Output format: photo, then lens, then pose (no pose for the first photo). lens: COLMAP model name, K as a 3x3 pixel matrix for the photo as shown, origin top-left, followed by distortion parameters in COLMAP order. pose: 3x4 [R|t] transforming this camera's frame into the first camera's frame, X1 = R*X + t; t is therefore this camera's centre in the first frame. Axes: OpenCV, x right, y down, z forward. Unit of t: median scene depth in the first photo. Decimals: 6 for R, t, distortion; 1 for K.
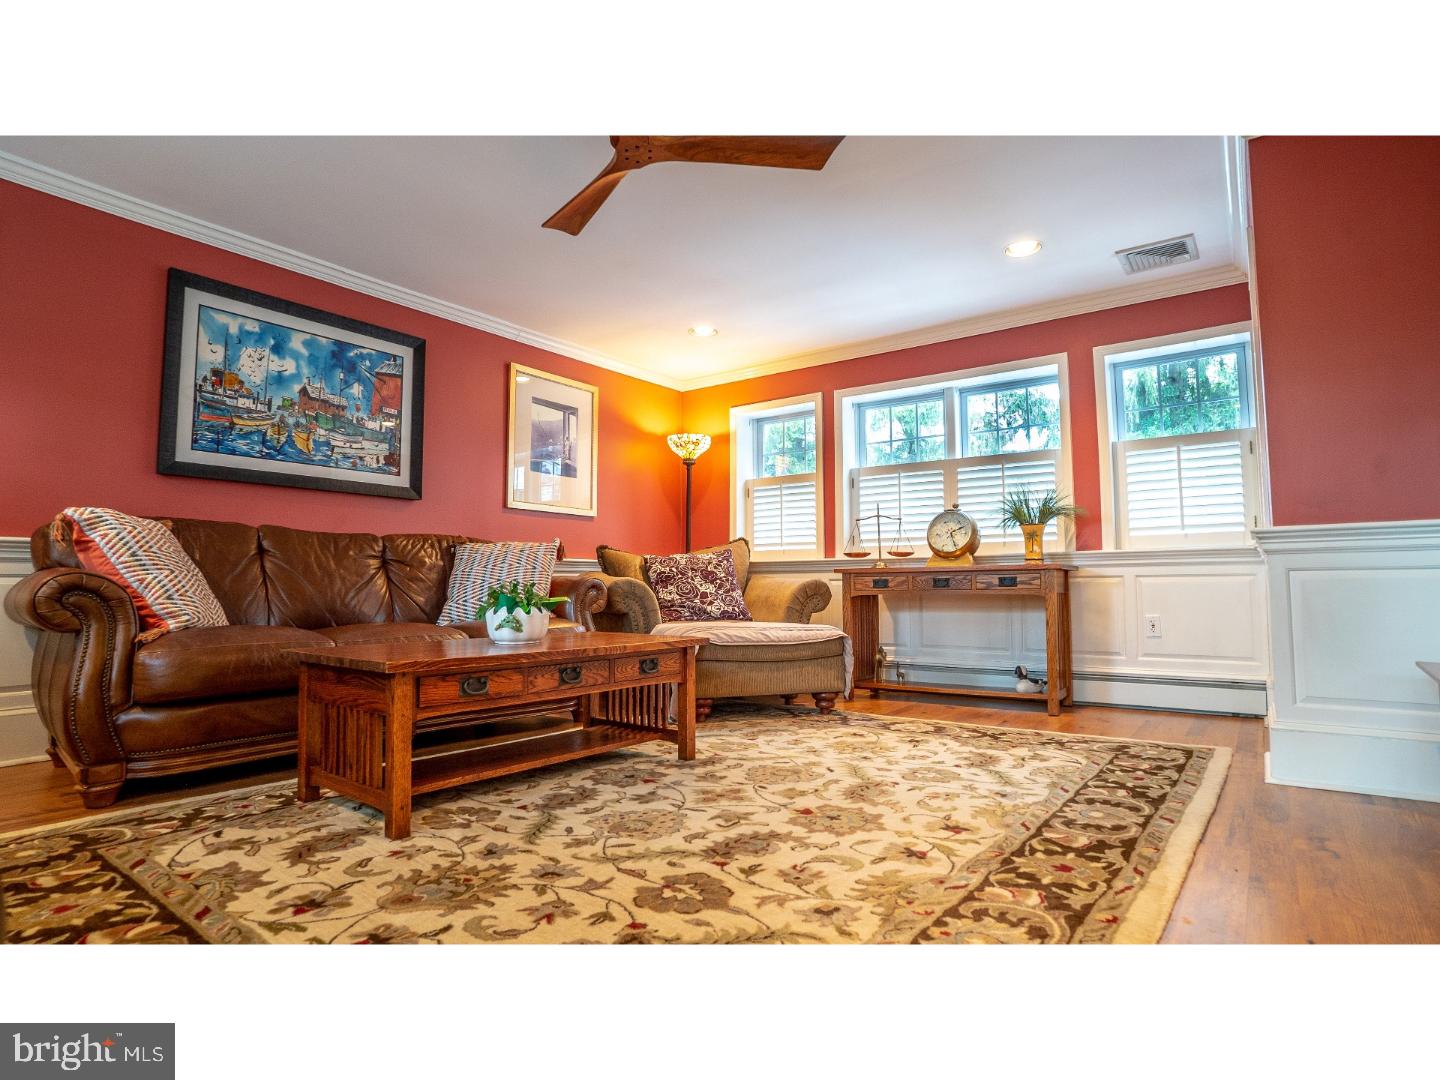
lens RADIAL K [[752.6, 0, 710.0], [0, 752.6, 539.3], [0, 0, 1]] dist [-0.081125, 0.043648]
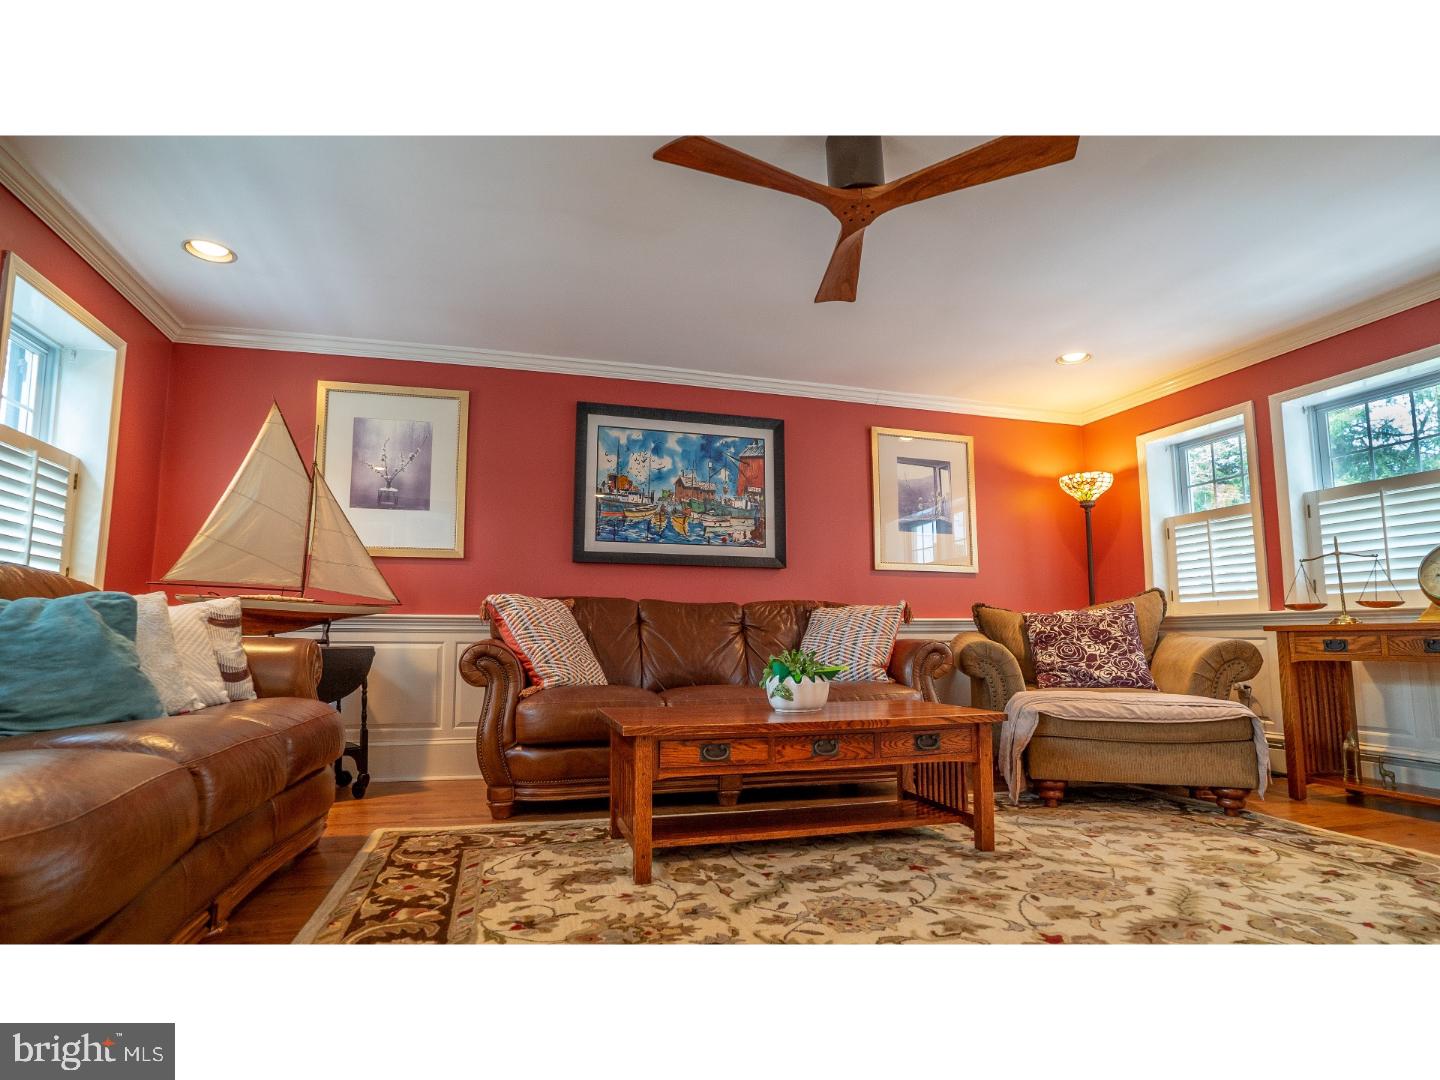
lens RADIAL K [[748.7, 0, 714.7], [0, 748.7, 559.5], [0, 0, 1]] dist [-0.080799, 0.043246]
pose [[0.806926, -0.062287, -0.587360, 0.191288], [0.037364, 0.997815, -0.054482, -0.011981], [0.589470, 0.022017, 0.807490, 0.075130]]
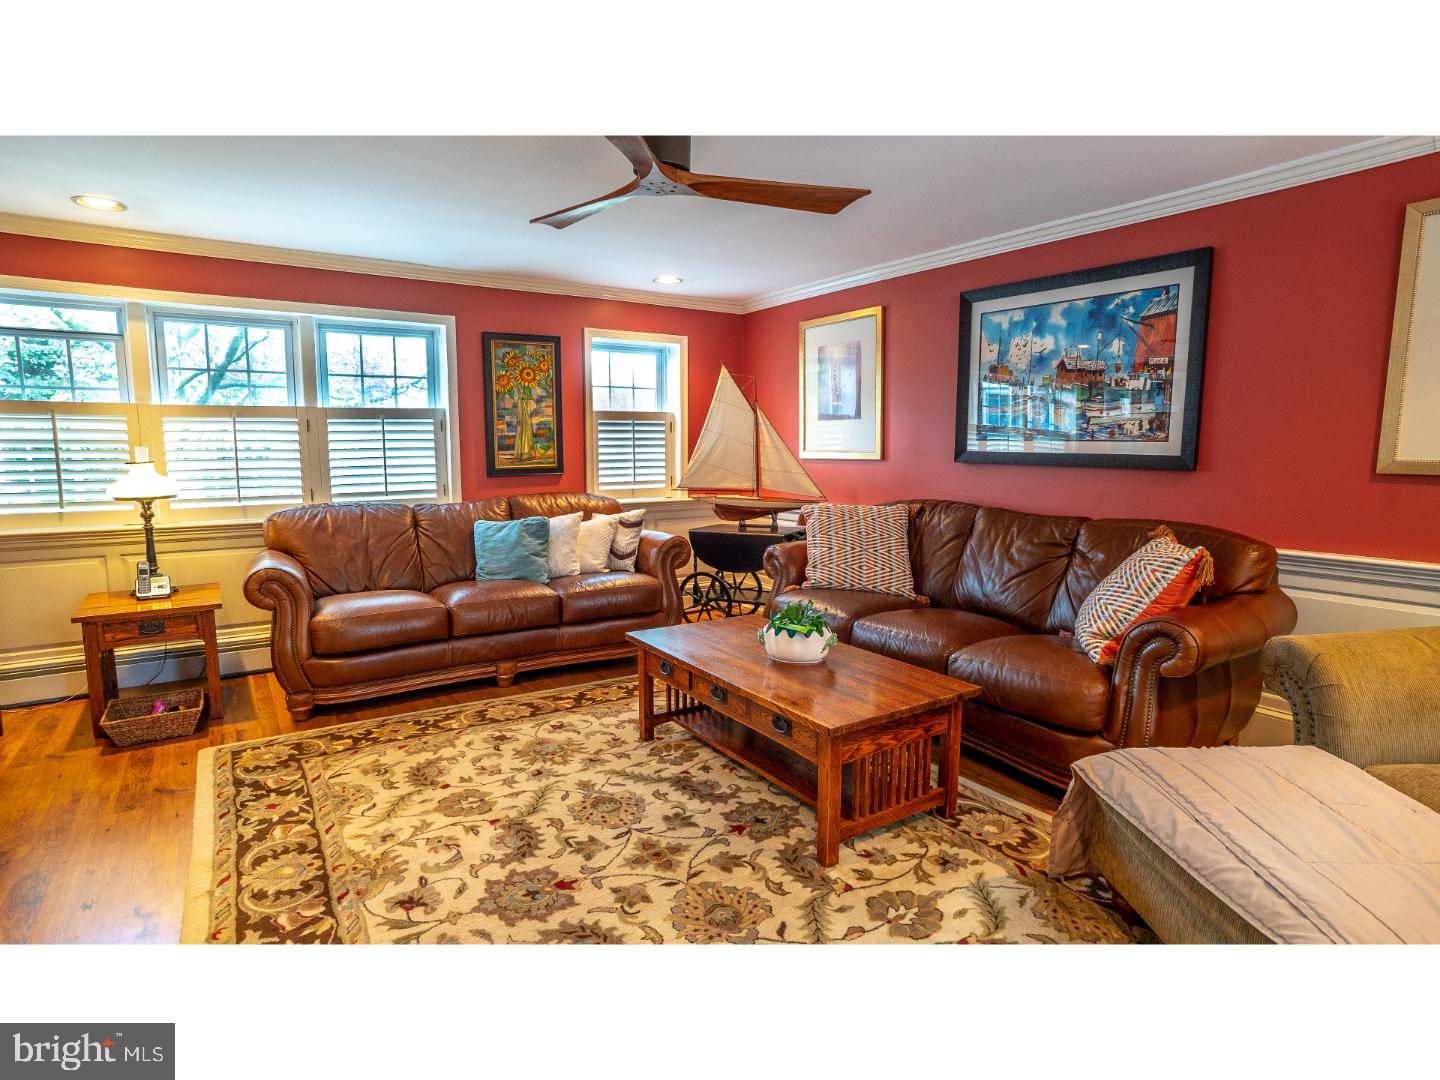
lens RADIAL K [[752.6, 0, 710.0], [0, 752.6, 539.3], [0, 0, 1]] dist [-0.081125, 0.043648]
pose [[-0.315346, 0.120863, -0.941249, 0.553801], [0.062482, 0.992349, 0.106491, -0.108746], [0.946917, -0.025230, -0.320485, 0.891281]]
